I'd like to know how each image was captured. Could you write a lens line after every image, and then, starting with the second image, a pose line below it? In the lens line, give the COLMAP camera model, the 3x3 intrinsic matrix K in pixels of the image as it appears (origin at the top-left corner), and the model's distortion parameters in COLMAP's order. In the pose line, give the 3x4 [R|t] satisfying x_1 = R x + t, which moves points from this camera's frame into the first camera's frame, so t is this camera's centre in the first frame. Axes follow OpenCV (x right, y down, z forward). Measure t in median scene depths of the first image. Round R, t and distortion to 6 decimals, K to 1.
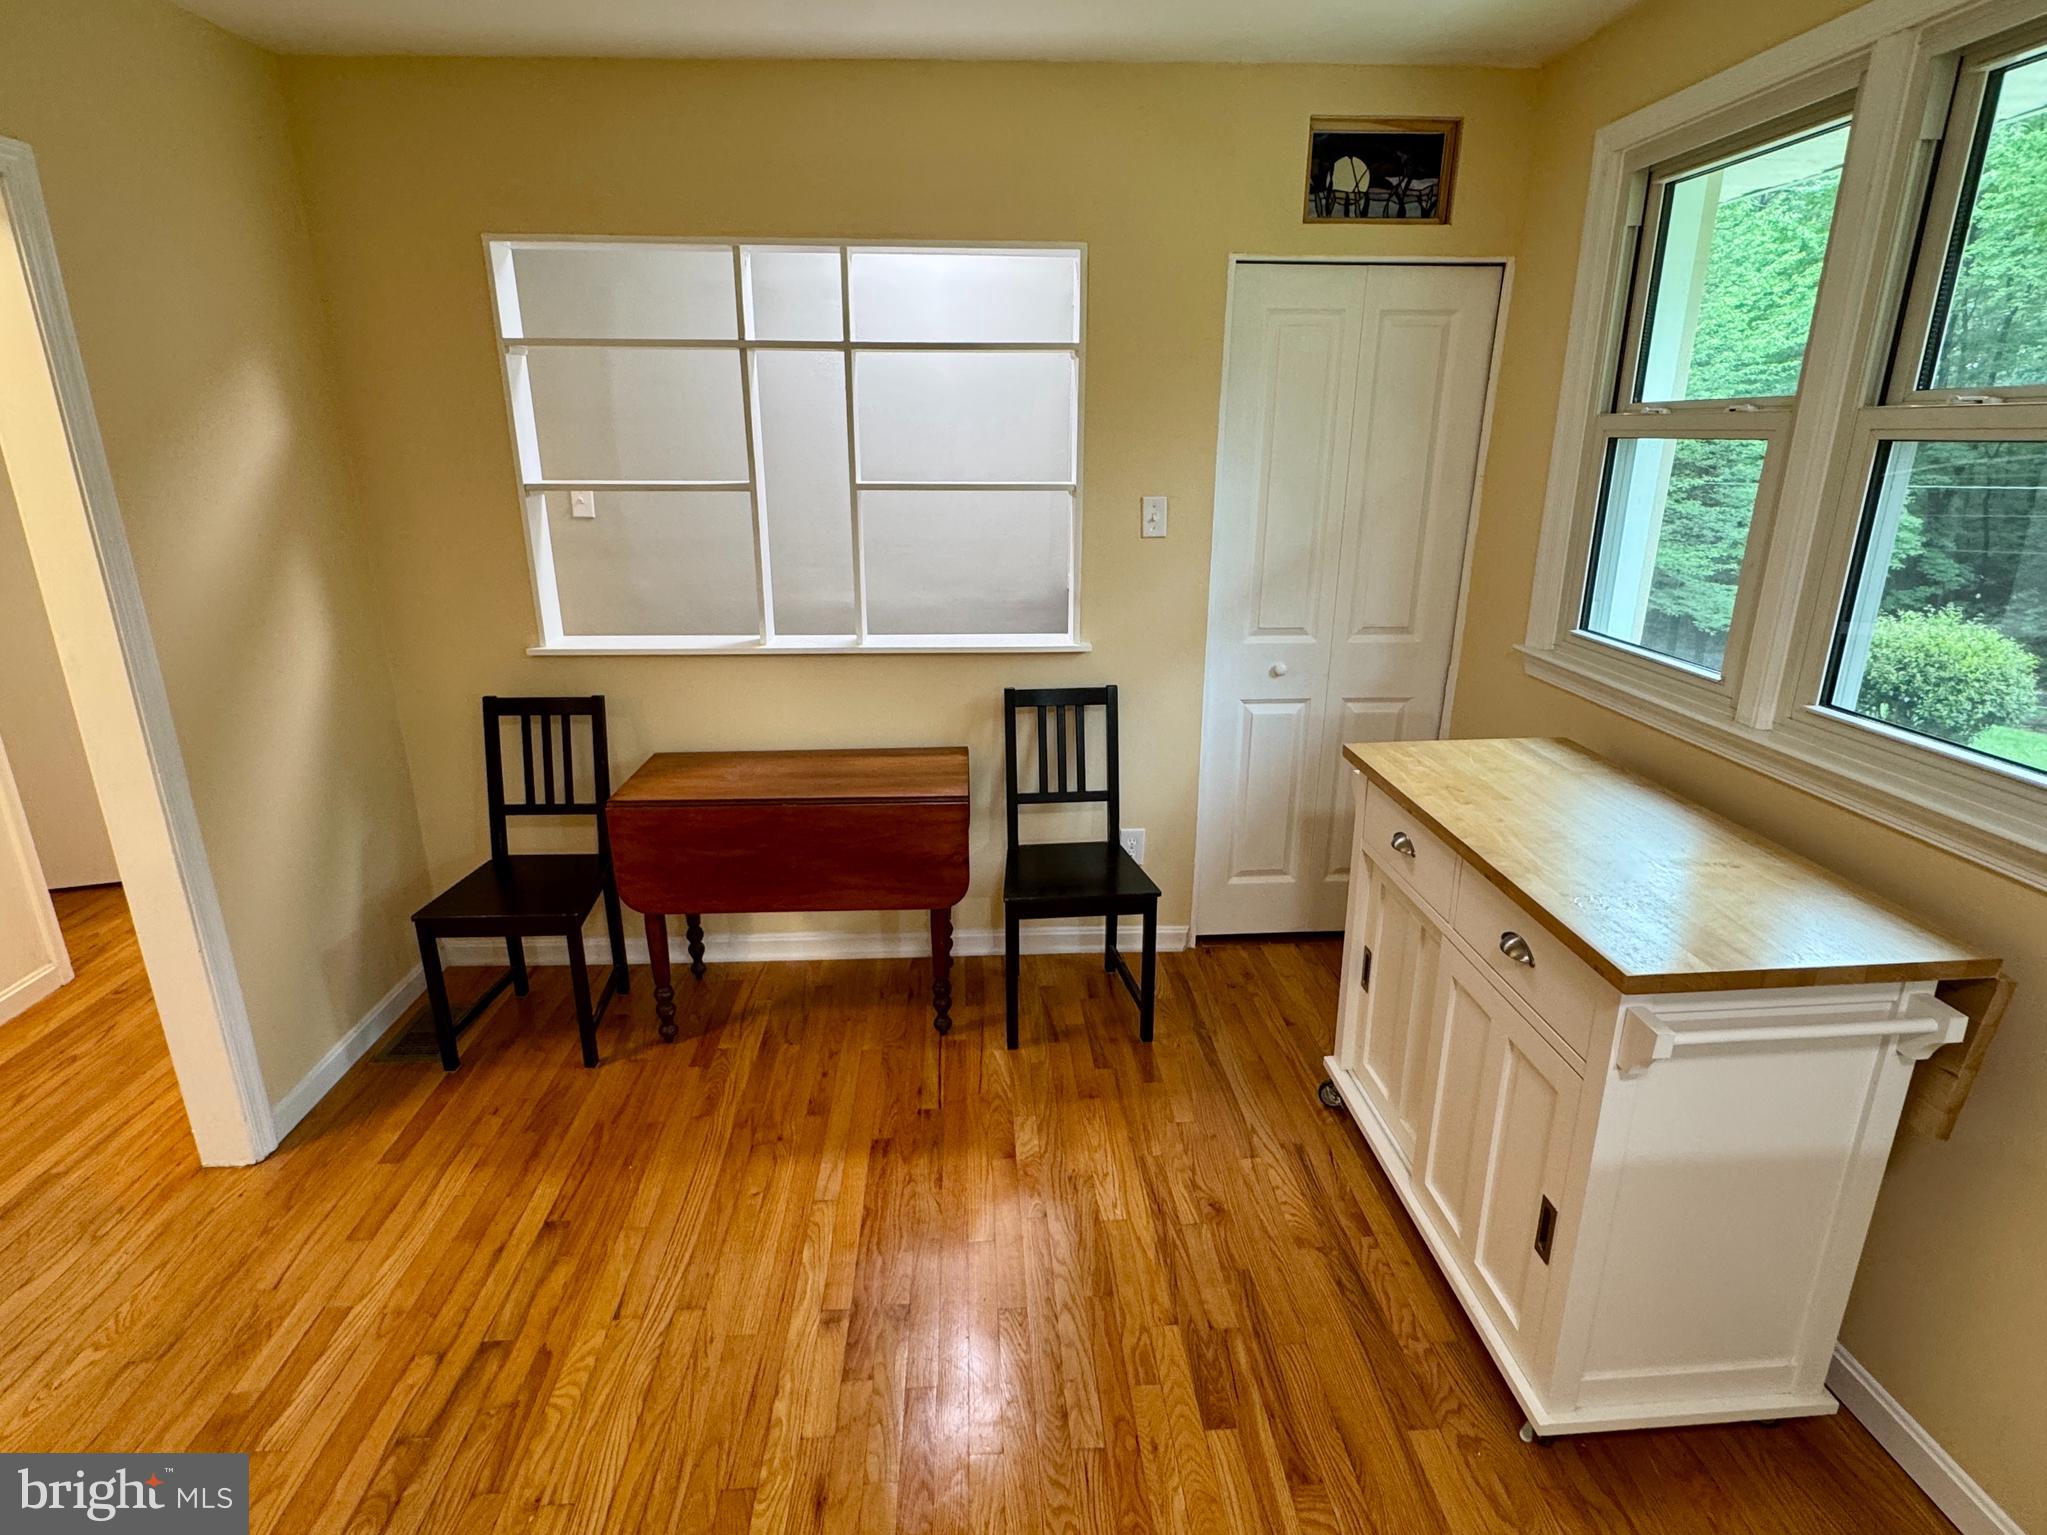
lens RADIAL K [[1058.2, 0, 1028.0], [0, 1058.2, 766.9], [0, 0, 1]] dist [0.003428, 0.001124]
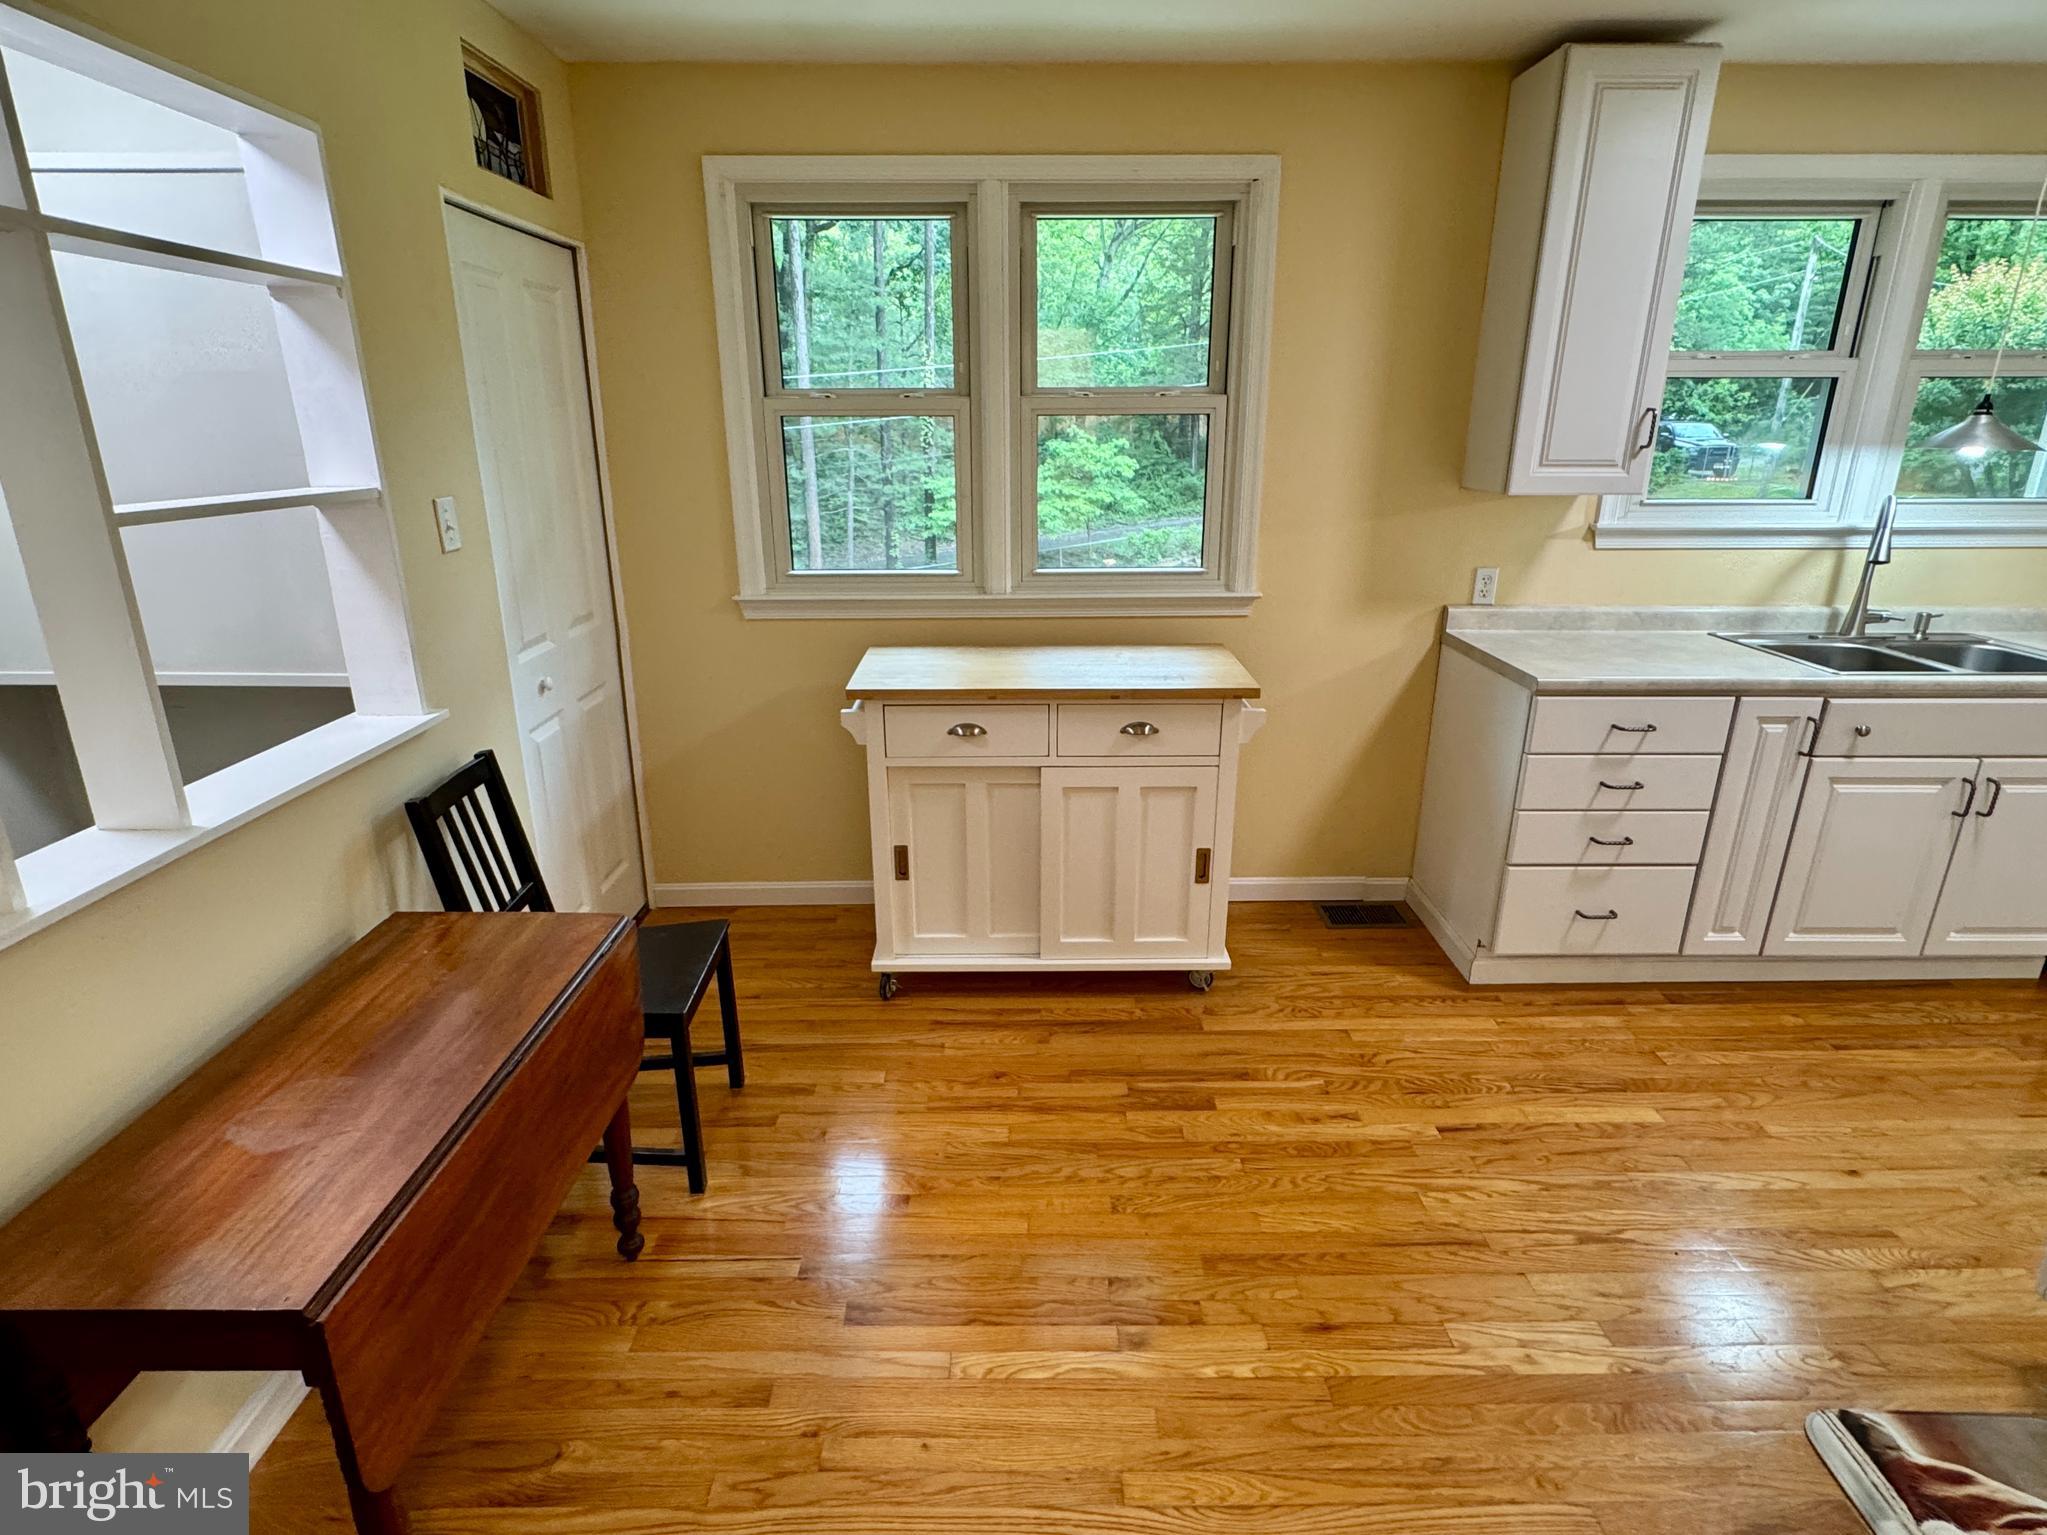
lens RADIAL K [[1045.8, 0, 1020.6], [0, 1045.8, 765.3], [0, 0, 1]] dist [0.001120, 0.001154]
pose [[0.053898, -0.318394, 0.946425, -0.649212], [0.303936, 0.908062, 0.288179, -0.179398], [-0.951167, 0.272120, 0.145714, 0.573681]]
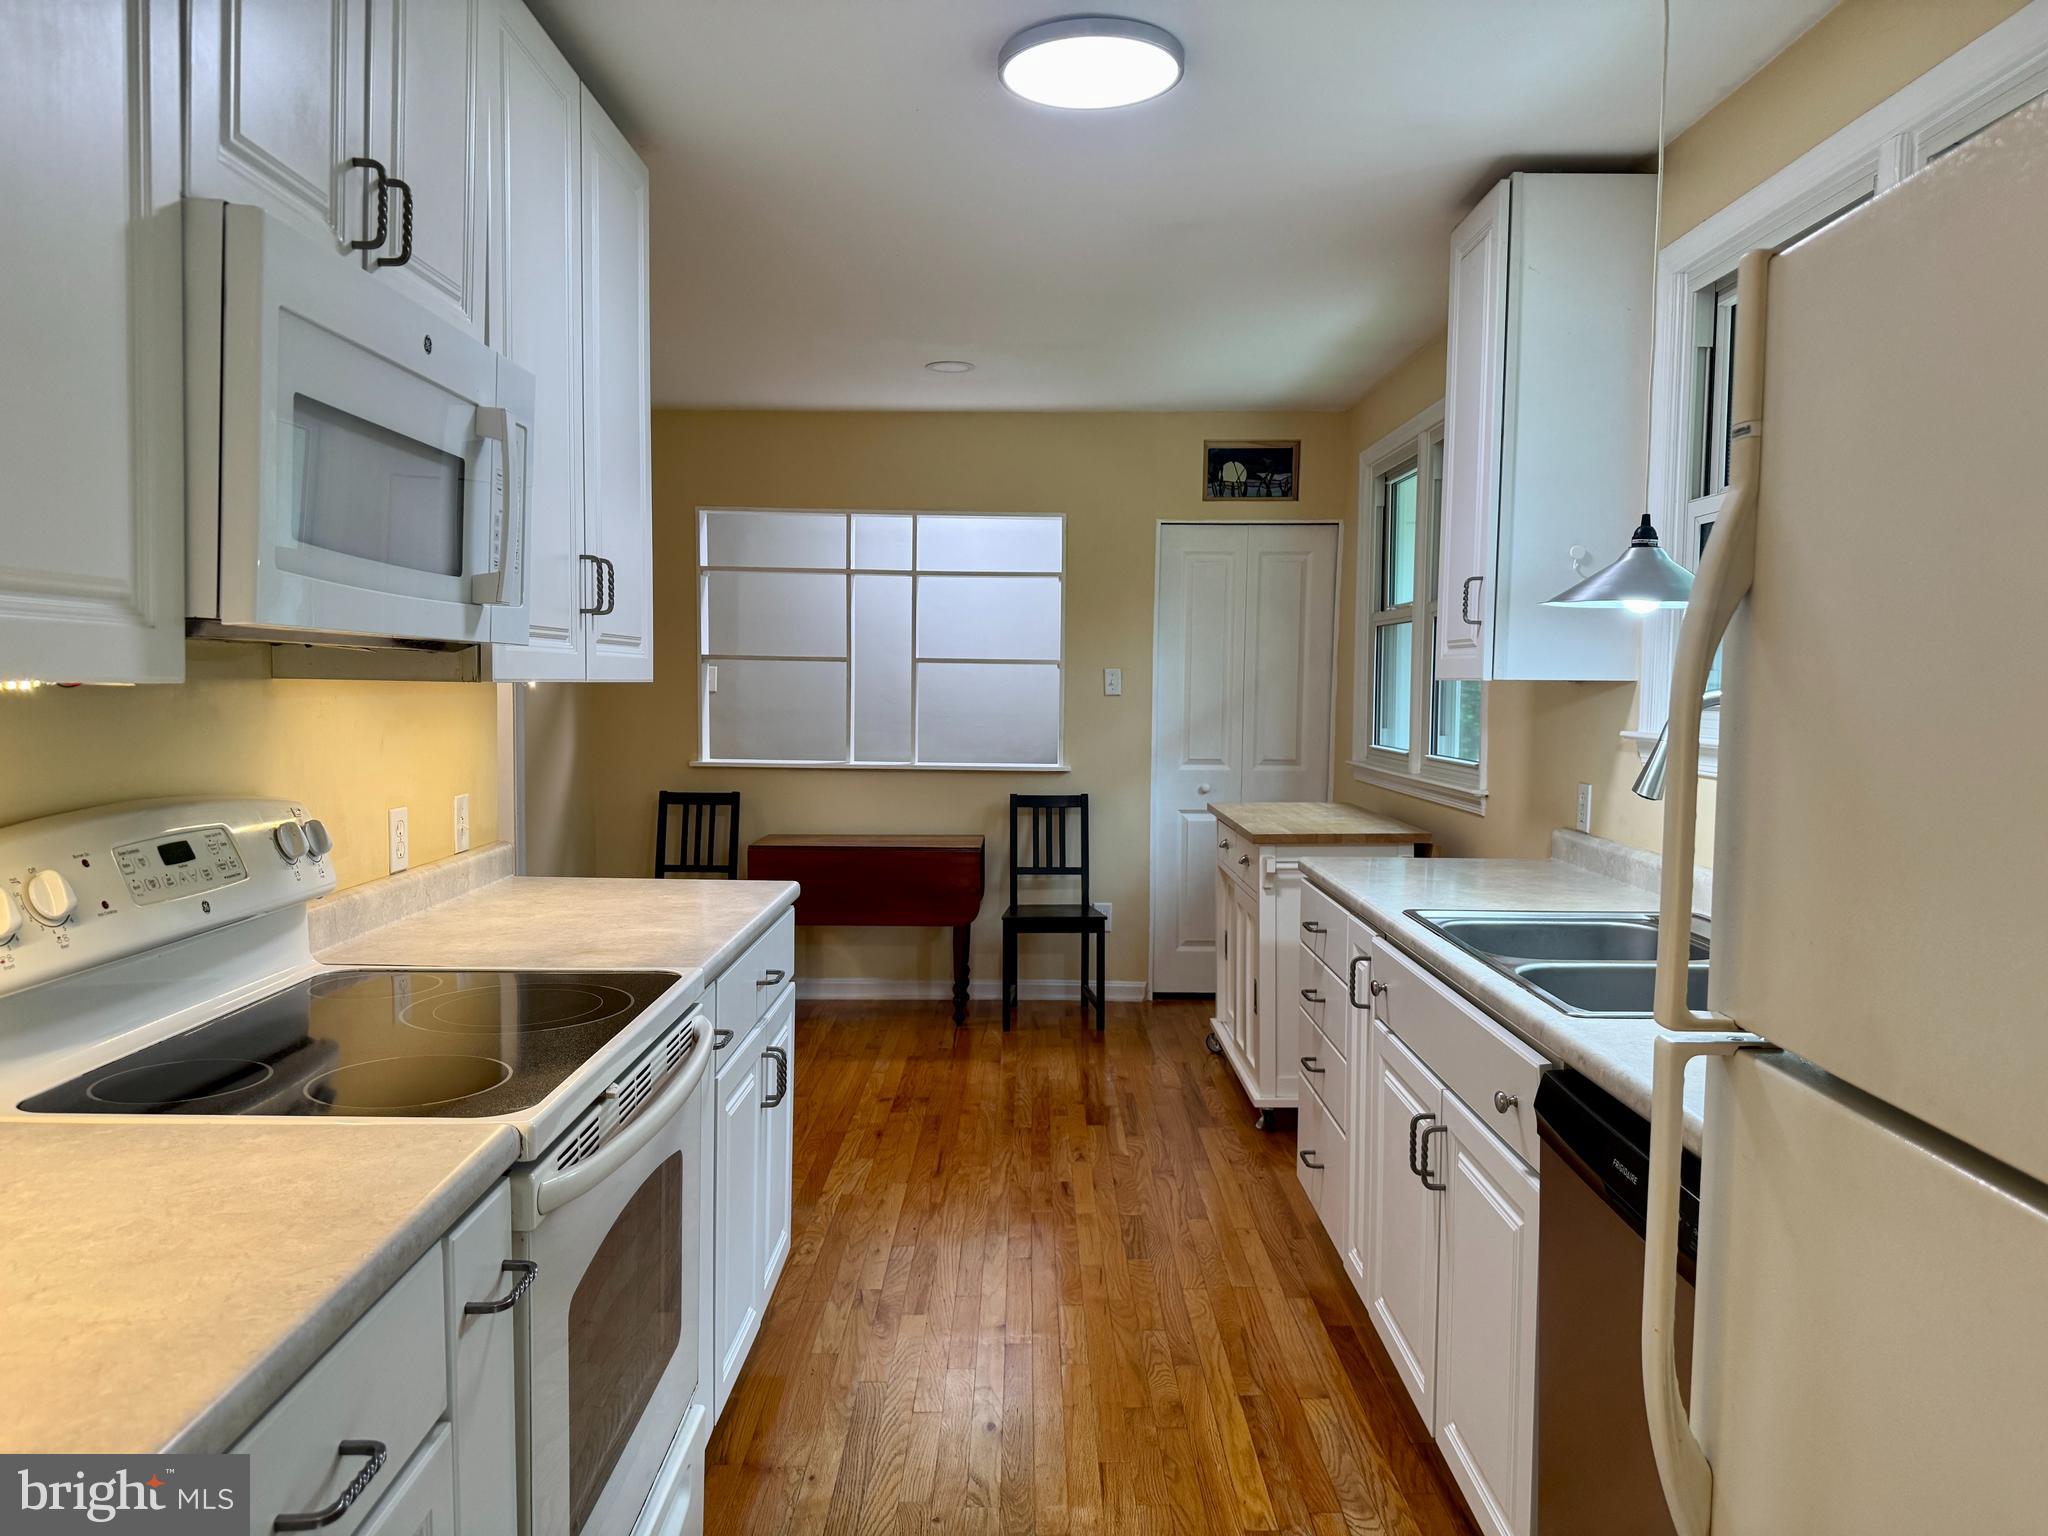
lens RADIAL K [[1435.9, 0, 1032.8], [0, 1435.9, 773.8], [0, 0, 1]] dist [0.195756, -0.000059]
pose [[0.998233, 0.012036, -0.058188, 0.132581], [-0.025670, 0.970528, -0.239619, 0.399691], [0.053589, 0.240690, 0.969122, -0.993374]]
